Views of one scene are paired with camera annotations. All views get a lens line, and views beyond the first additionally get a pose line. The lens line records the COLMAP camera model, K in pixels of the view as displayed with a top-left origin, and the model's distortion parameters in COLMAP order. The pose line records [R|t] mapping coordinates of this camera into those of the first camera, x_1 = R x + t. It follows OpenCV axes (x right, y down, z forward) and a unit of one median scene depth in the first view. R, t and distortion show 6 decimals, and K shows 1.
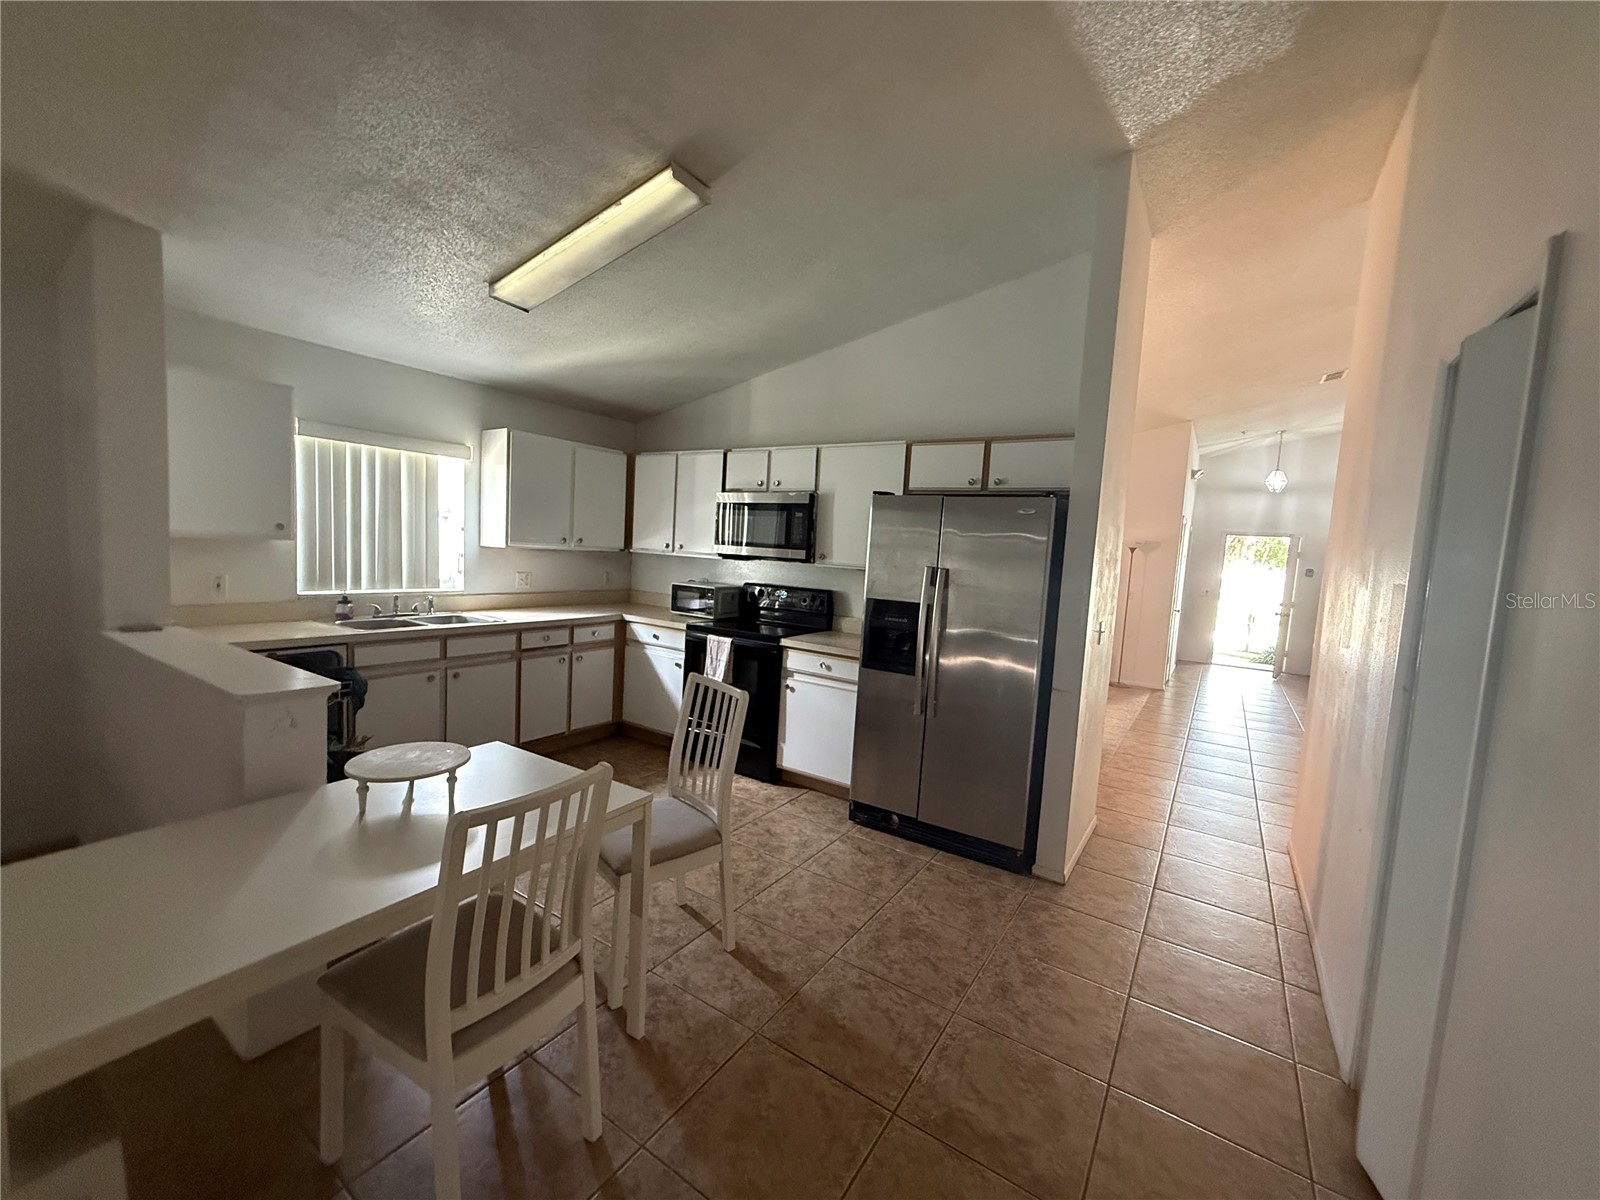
lens RADIAL K [[636.4, 0, 801.0], [0, 636.4, 599.1], [0, 0, 1]] dist [0.000478, 0.000693]
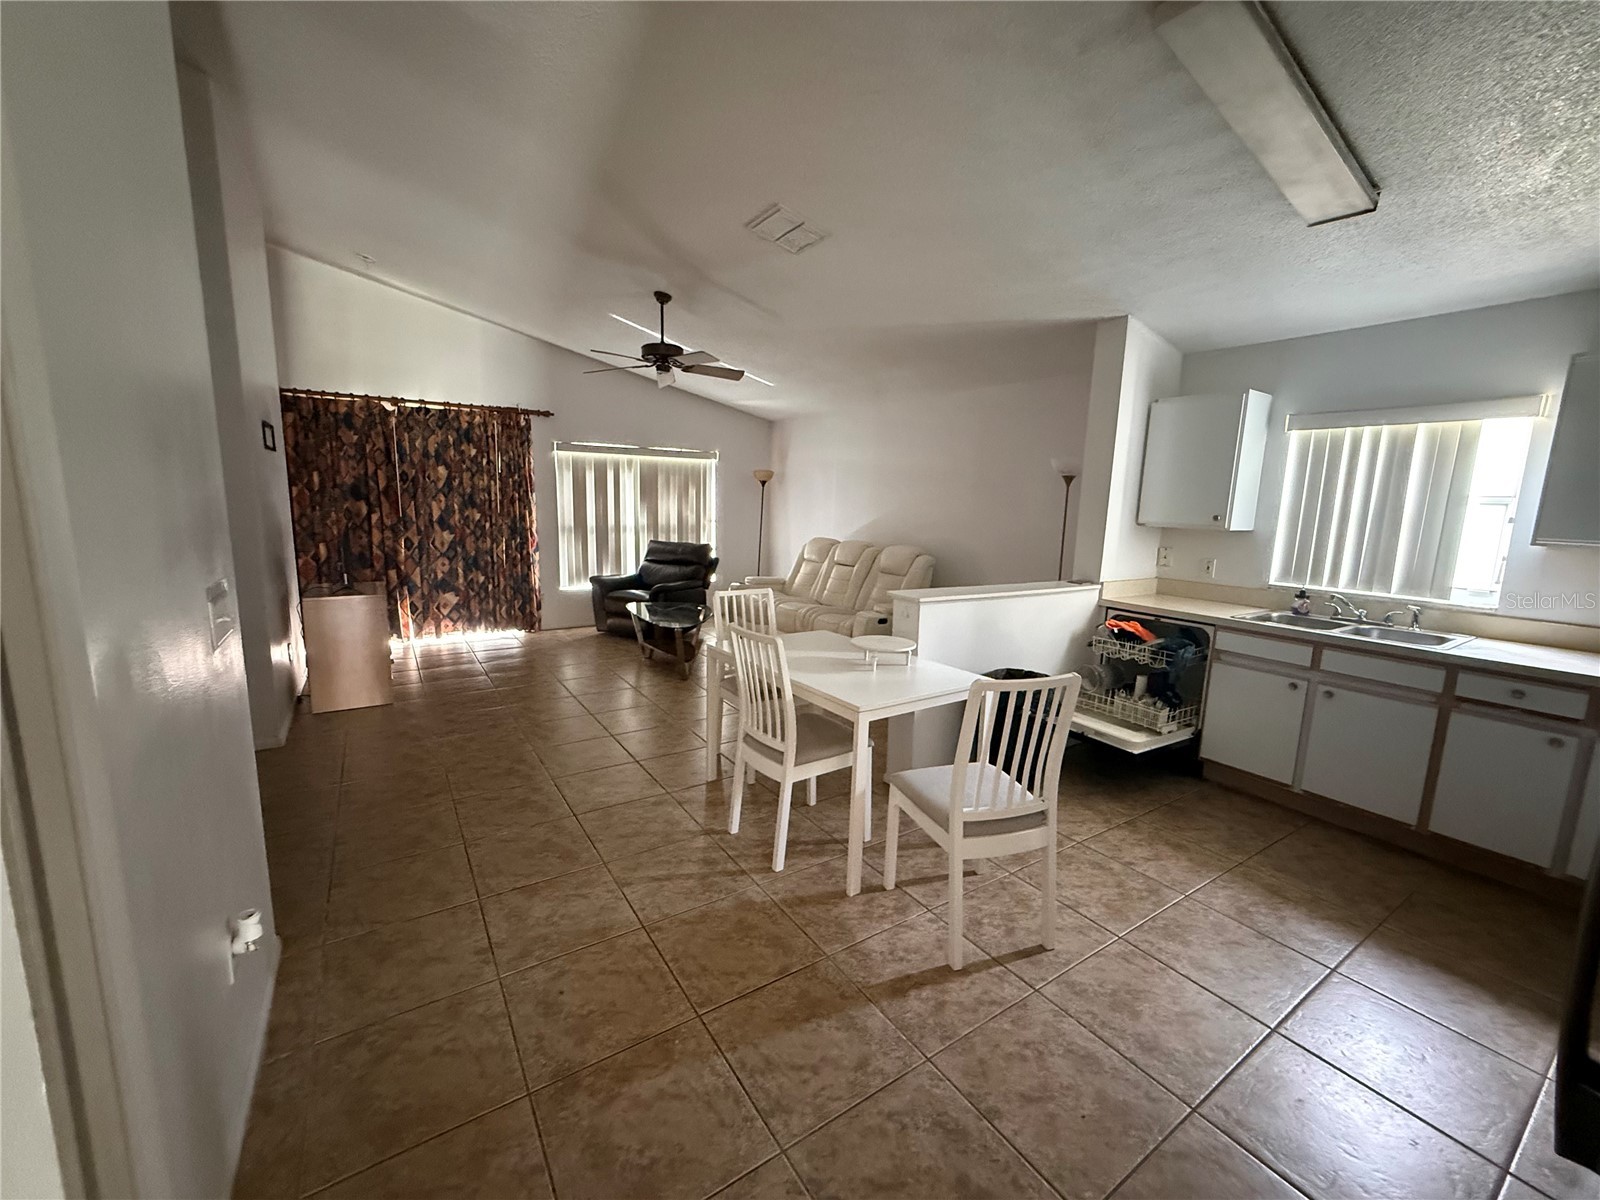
lens RADIAL K [[636.4, 0, 801.0], [0, 636.4, 599.1], [0, 0, 1]] dist [0.000478, 0.000693]
pose [[-0.385272, 0.077105, -0.919576, 0.429950], [-0.126950, 0.982600, 0.135577, -0.024020], [0.914029, 0.168974, -0.368779, 0.607137]]
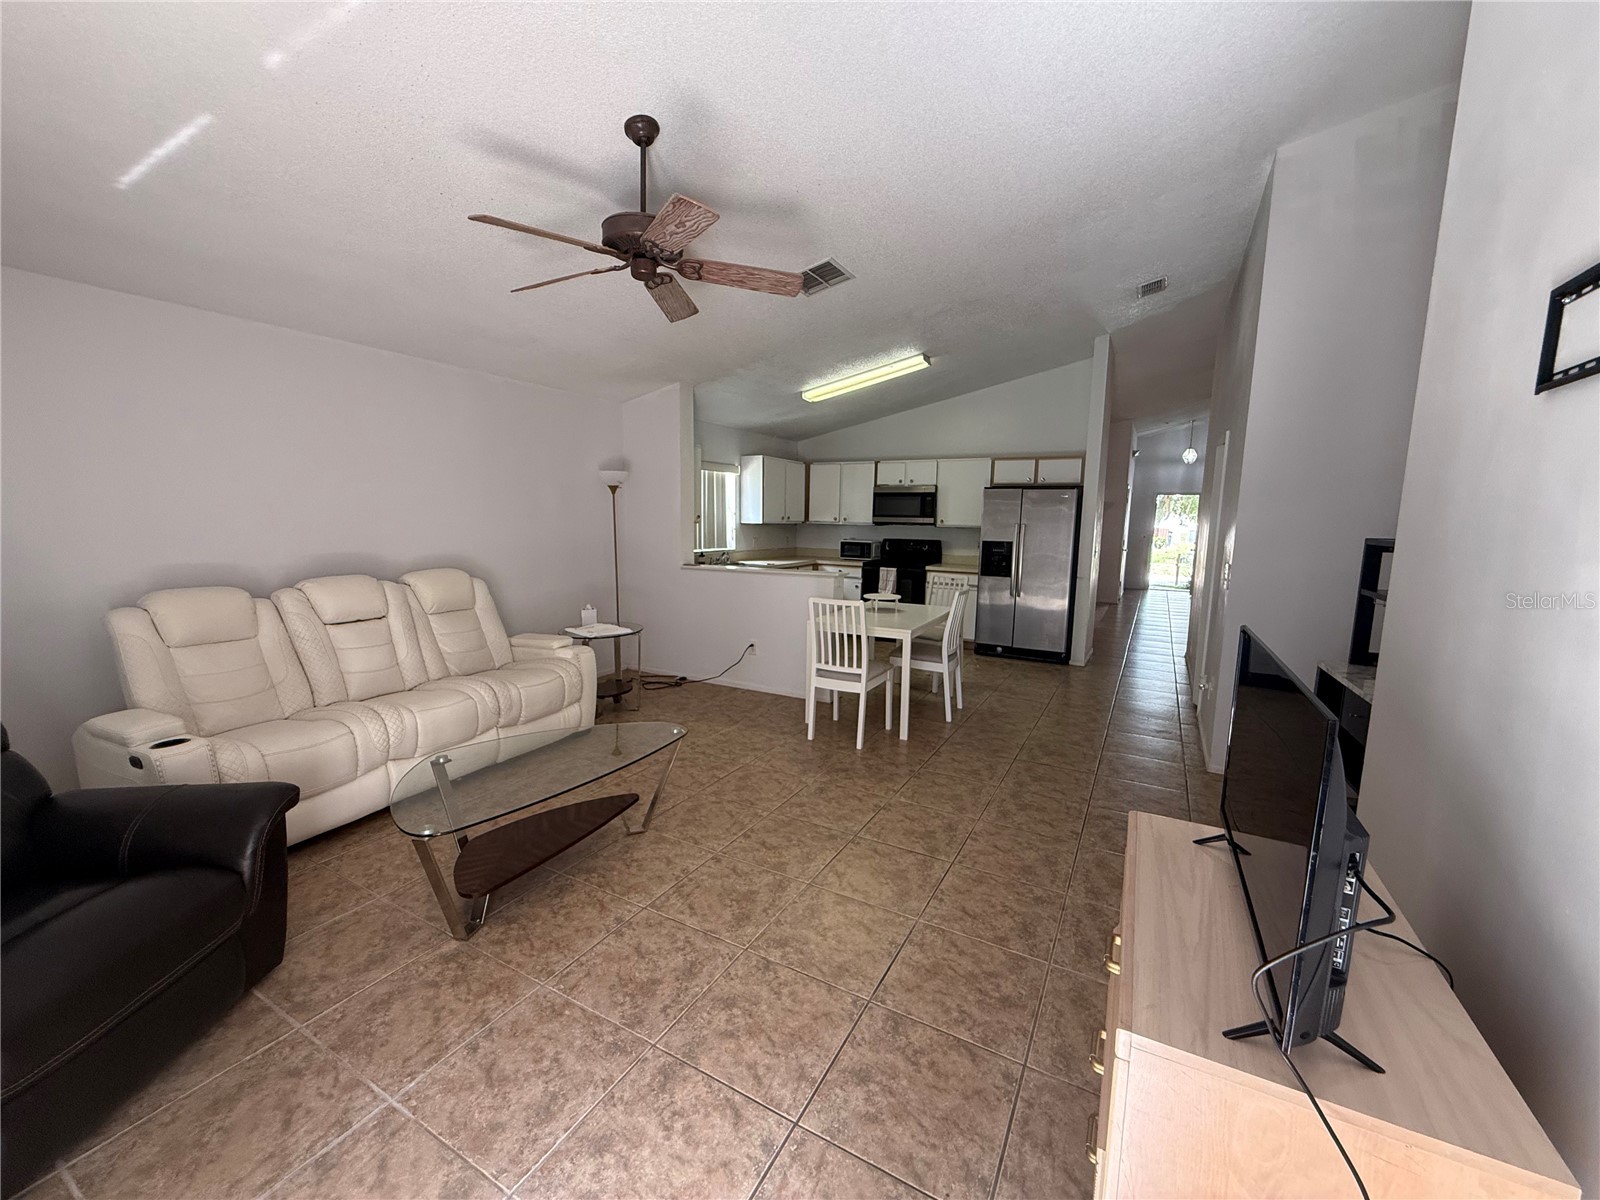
lens RADIAL K [[636.4, 0, 801.0], [0, 636.4, 599.1], [0, 0, 1]] dist [0.000478, 0.000693]
pose [[0.996218, -0.049581, 0.071352, -0.519708], [0.045938, 0.997600, 0.051815, 0.043374], [-0.073750, -0.048341, 0.996104, -0.811601]]
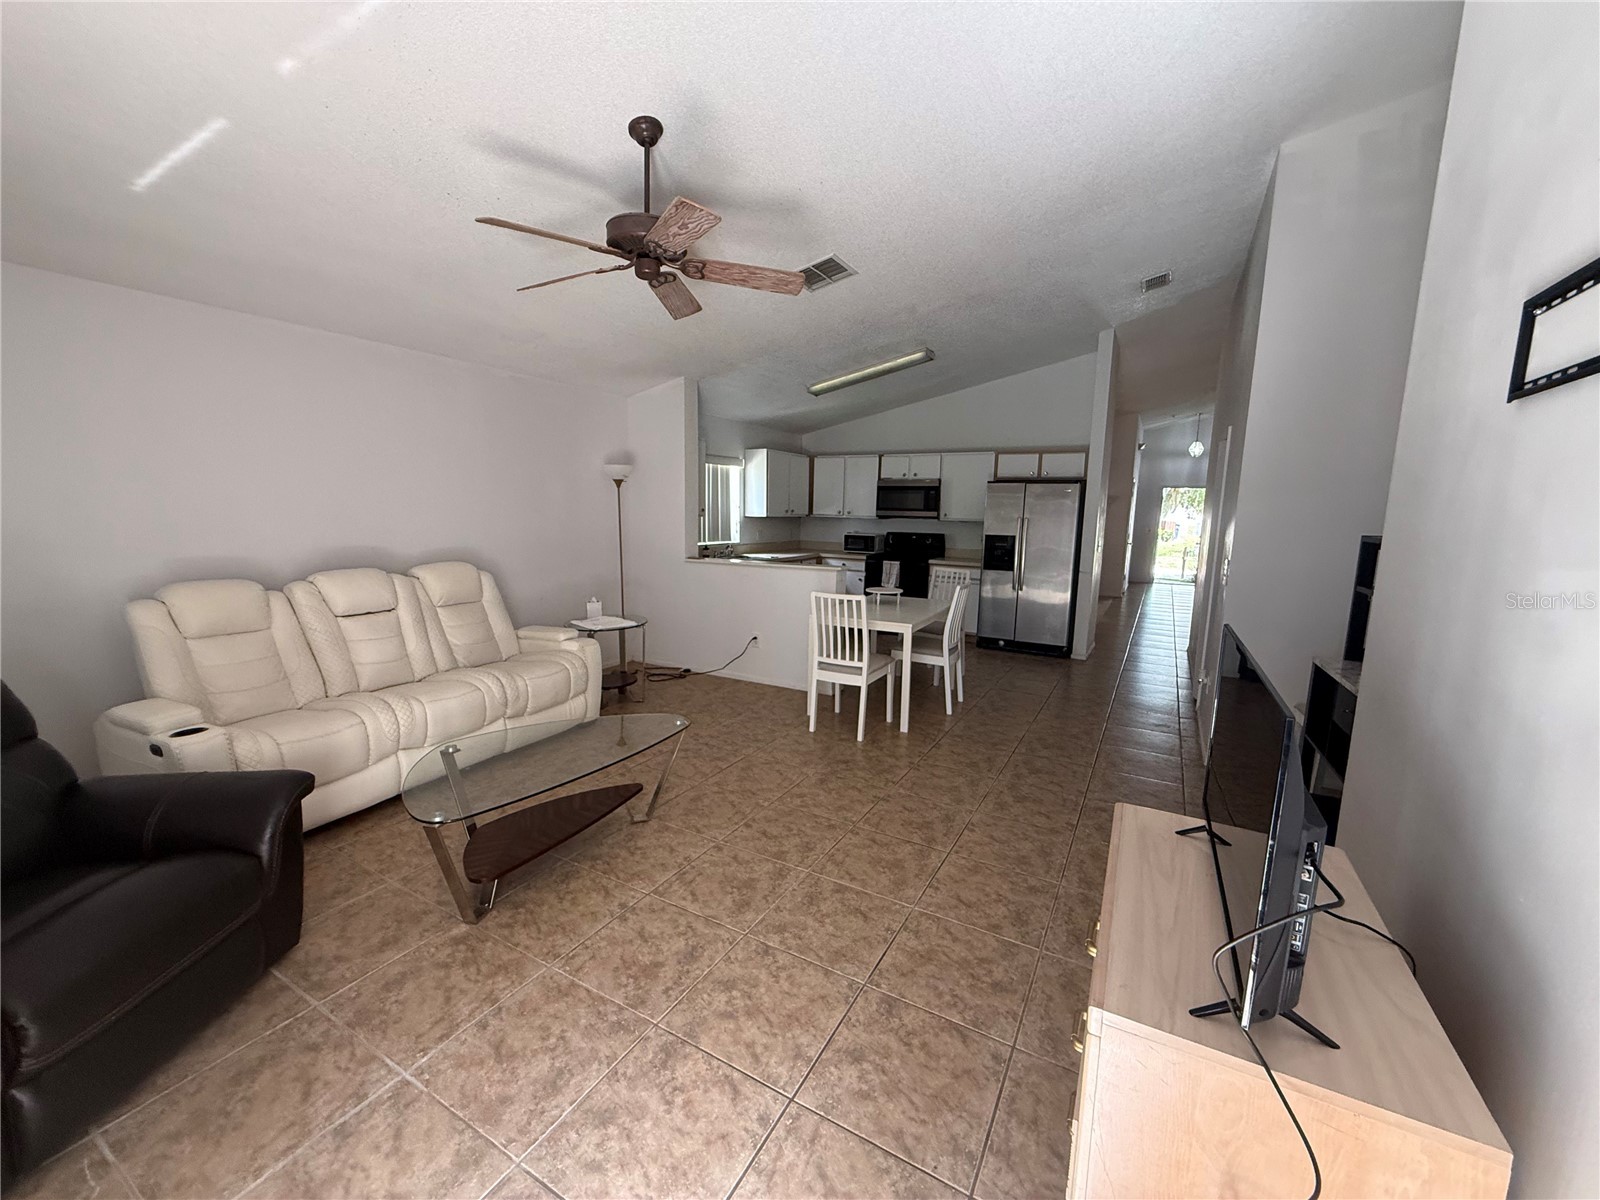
lens RADIAL K [[636.4, 0, 801.0], [0, 636.4, 599.1], [0, 0, 1]] dist [0.000478, 0.000693]
pose [[0.996938, -0.046814, 0.062630, -0.515619], [0.042786, 0.997020, 0.064184, 0.039763], [-0.065448, -0.061308, 0.995971, -0.823531]]
